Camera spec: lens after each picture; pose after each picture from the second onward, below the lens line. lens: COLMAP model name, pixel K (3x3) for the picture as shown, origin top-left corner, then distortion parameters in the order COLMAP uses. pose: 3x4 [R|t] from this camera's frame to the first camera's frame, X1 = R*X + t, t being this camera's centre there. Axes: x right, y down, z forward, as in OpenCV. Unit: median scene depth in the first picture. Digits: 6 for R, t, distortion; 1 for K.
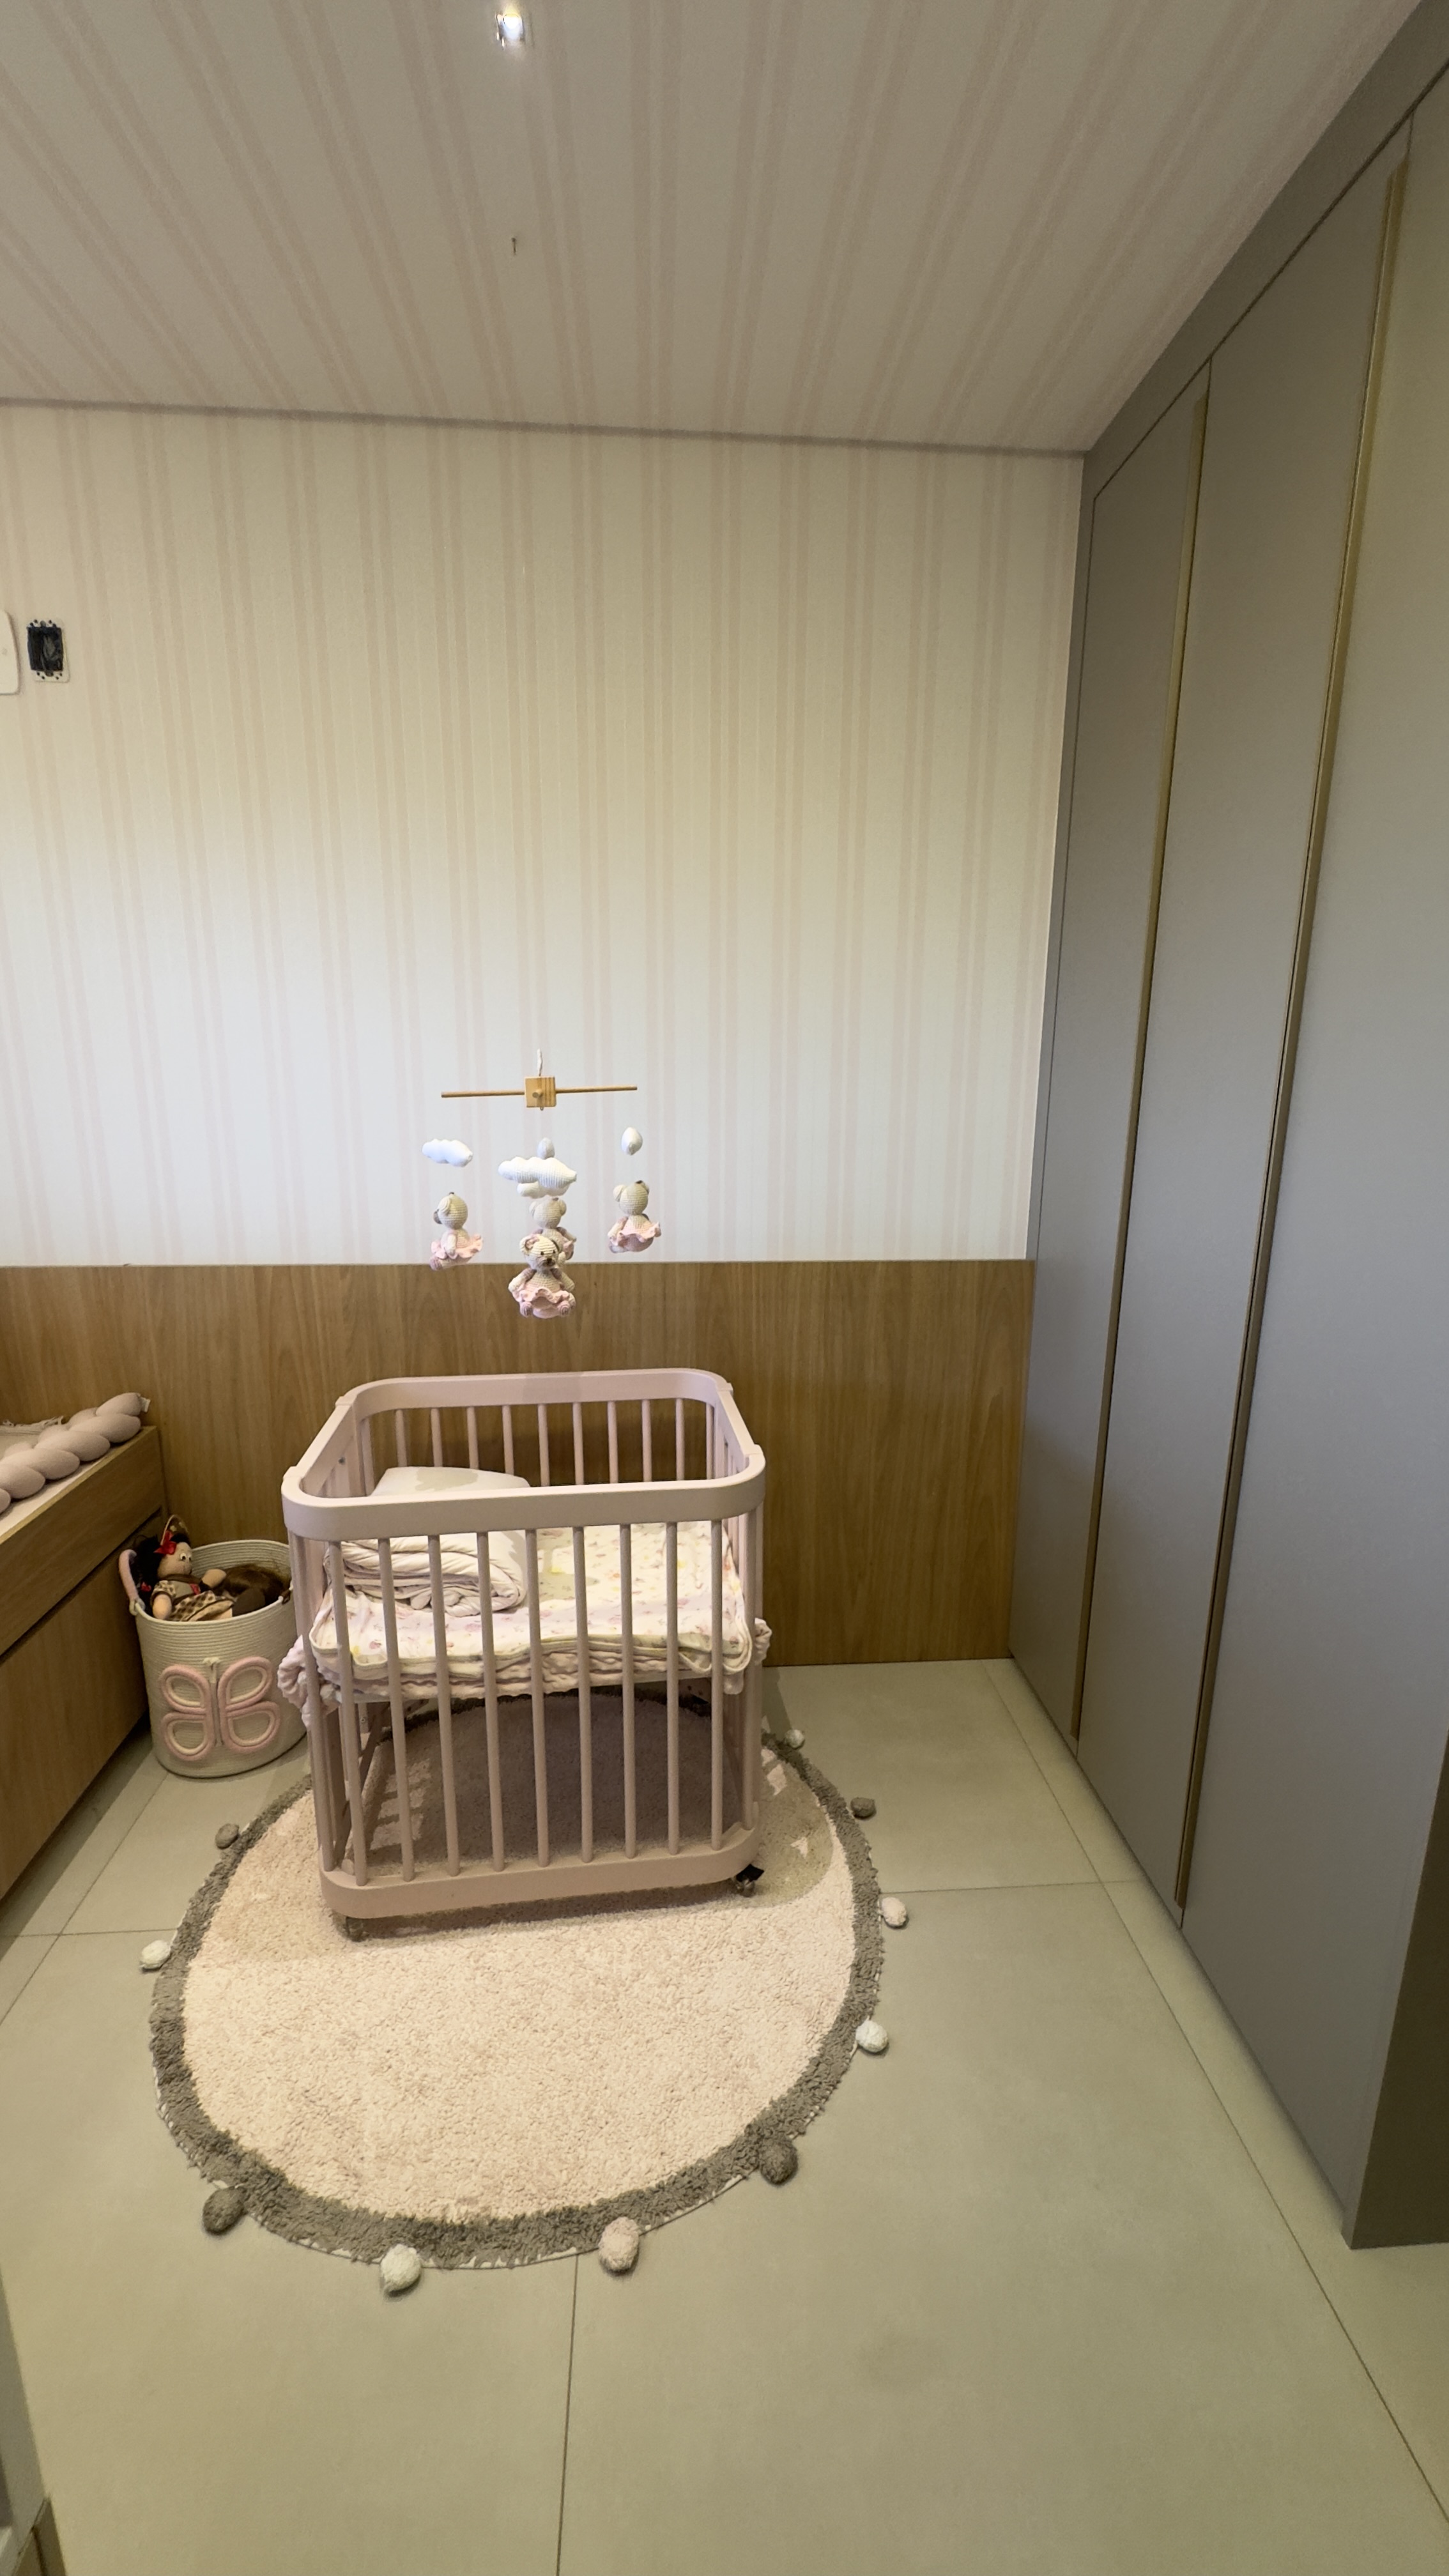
lens RADIAL K [[1022.9, 0, 723.1], [0, 1022.9, 1288.3], [0, 0, 1]] dist [0.001464, 0.000000]
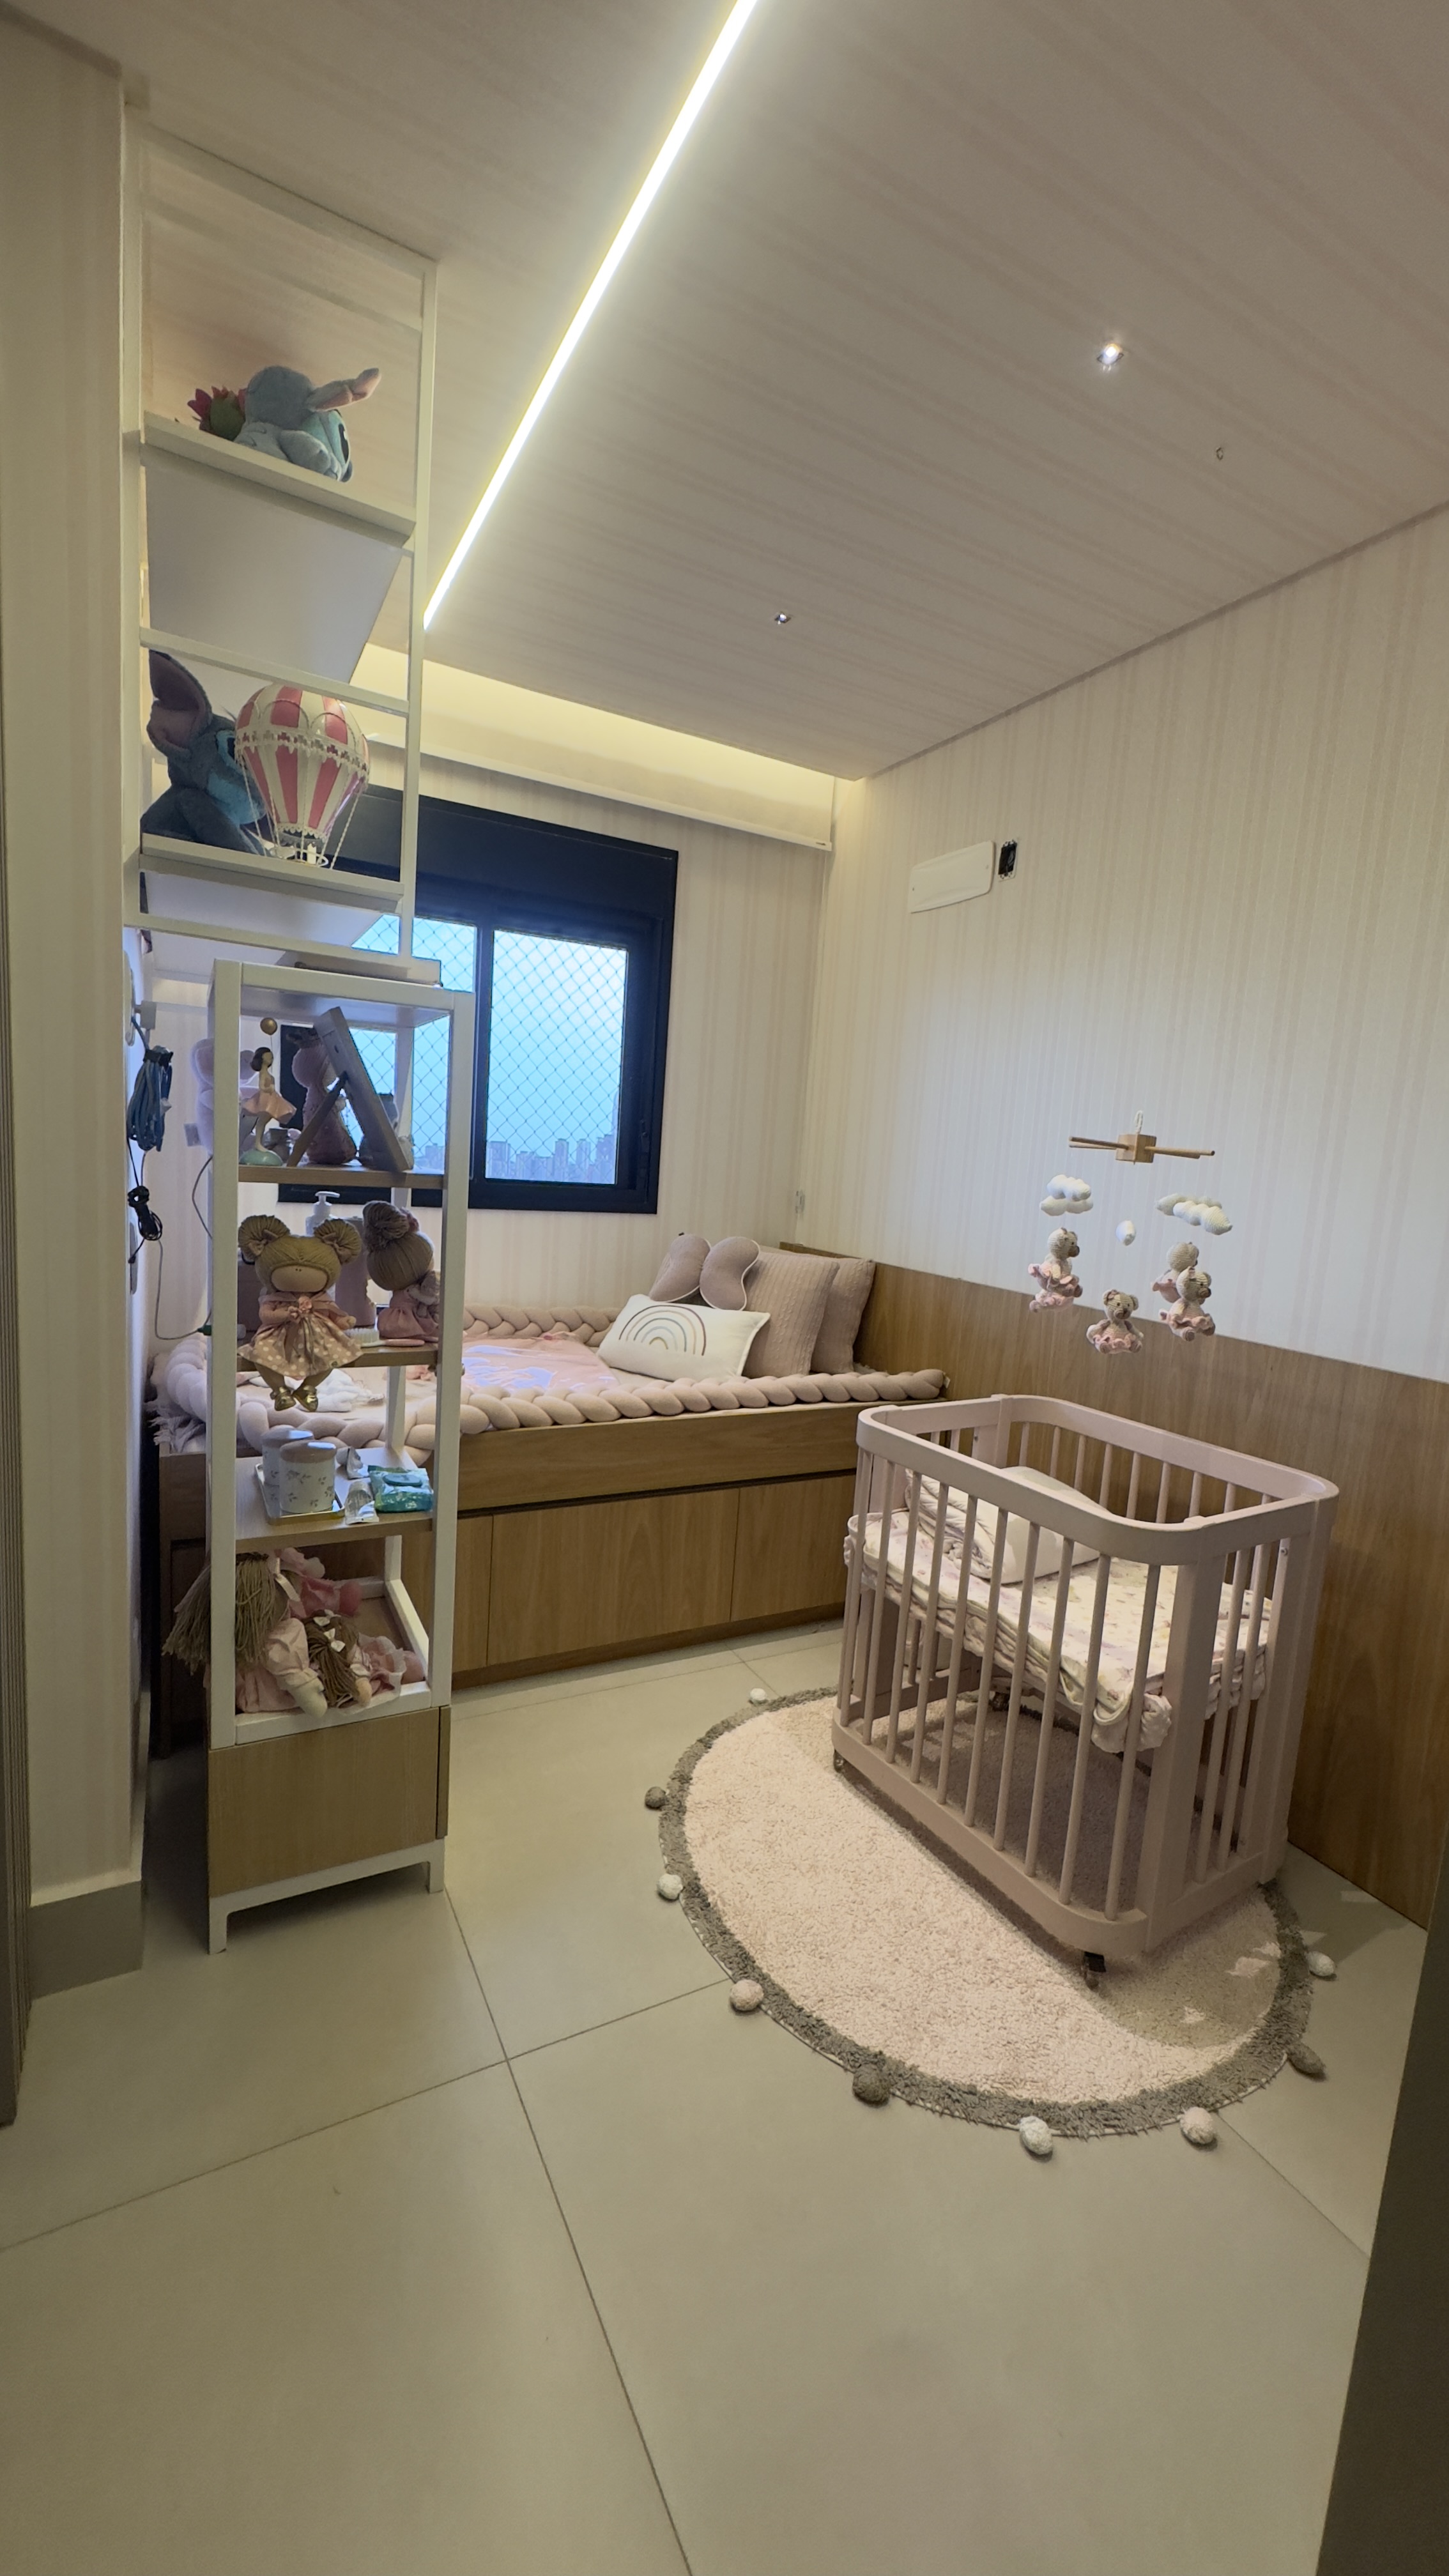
lens RADIAL K [[1022.9, 0, 718.8], [0, 1022.9, 1286.5], [0, 0, 1]] dist [0.001464, 0.000000]
pose [[0.407111, 0.141030, -0.902425, 0.690097], [-0.264558, 0.963862, 0.031281, 0.039328], [0.874225, 0.226009, 0.429709, 0.168079]]
